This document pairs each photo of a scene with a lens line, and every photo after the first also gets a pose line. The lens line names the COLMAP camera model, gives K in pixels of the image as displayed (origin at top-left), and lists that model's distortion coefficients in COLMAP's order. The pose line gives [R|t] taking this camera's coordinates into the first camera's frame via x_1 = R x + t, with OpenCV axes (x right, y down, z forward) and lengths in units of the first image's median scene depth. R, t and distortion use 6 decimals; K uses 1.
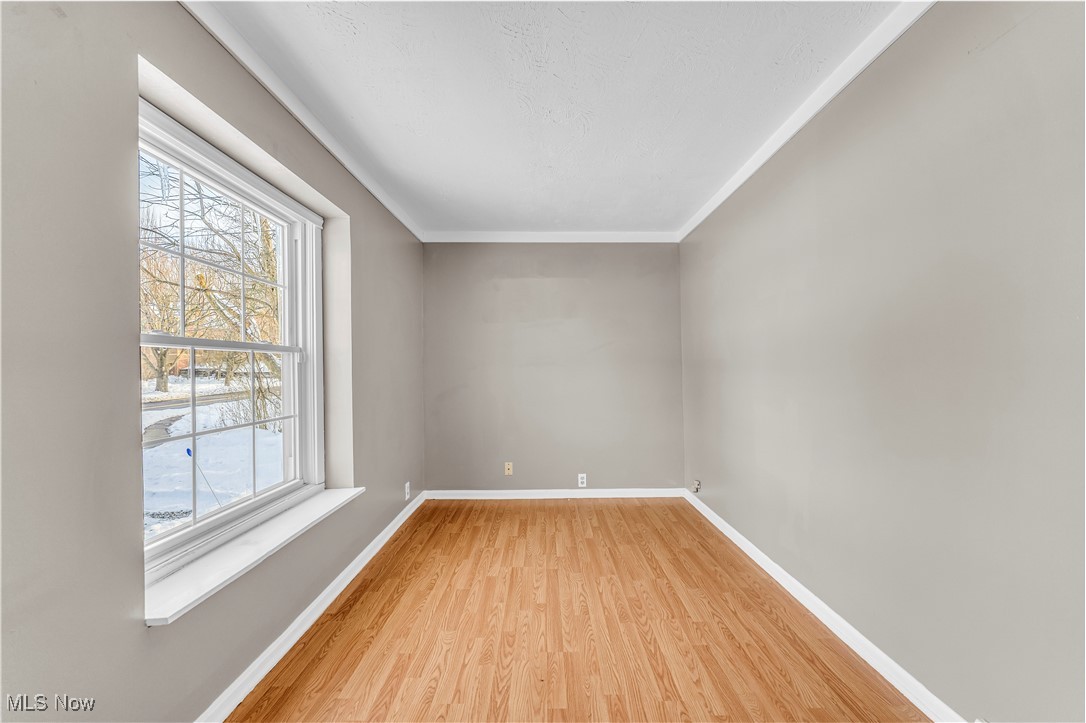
lens RADIAL K [[429.8, 0, 543.0], [0, 429.8, 361.5], [0, 0, 1]] dist [-0.001338, -0.000594]
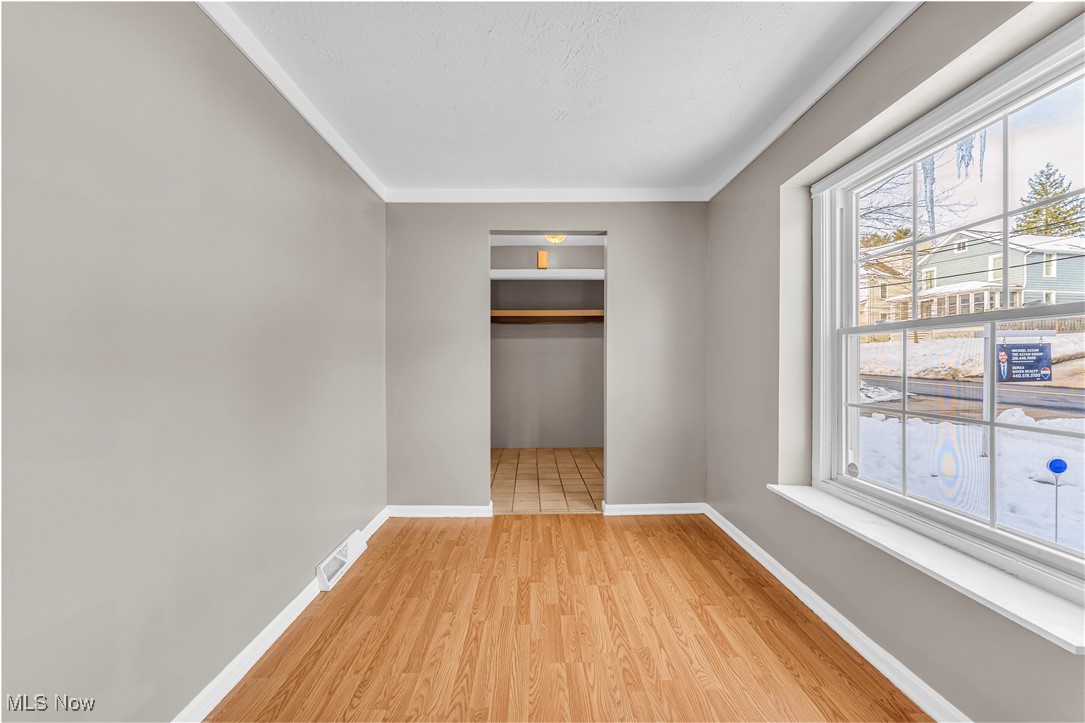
lens RADIAL K [[431.1, 0, 542.5], [0, 431.1, 361.5], [0, 0, 1]] dist [0.000675, 0.000272]
pose [[-0.999514, 0.019292, -0.024497, 0.110121], [0.019758, 0.999626, -0.018907, 0.045527], [0.024123, -0.019382, -0.999521, 2.002718]]
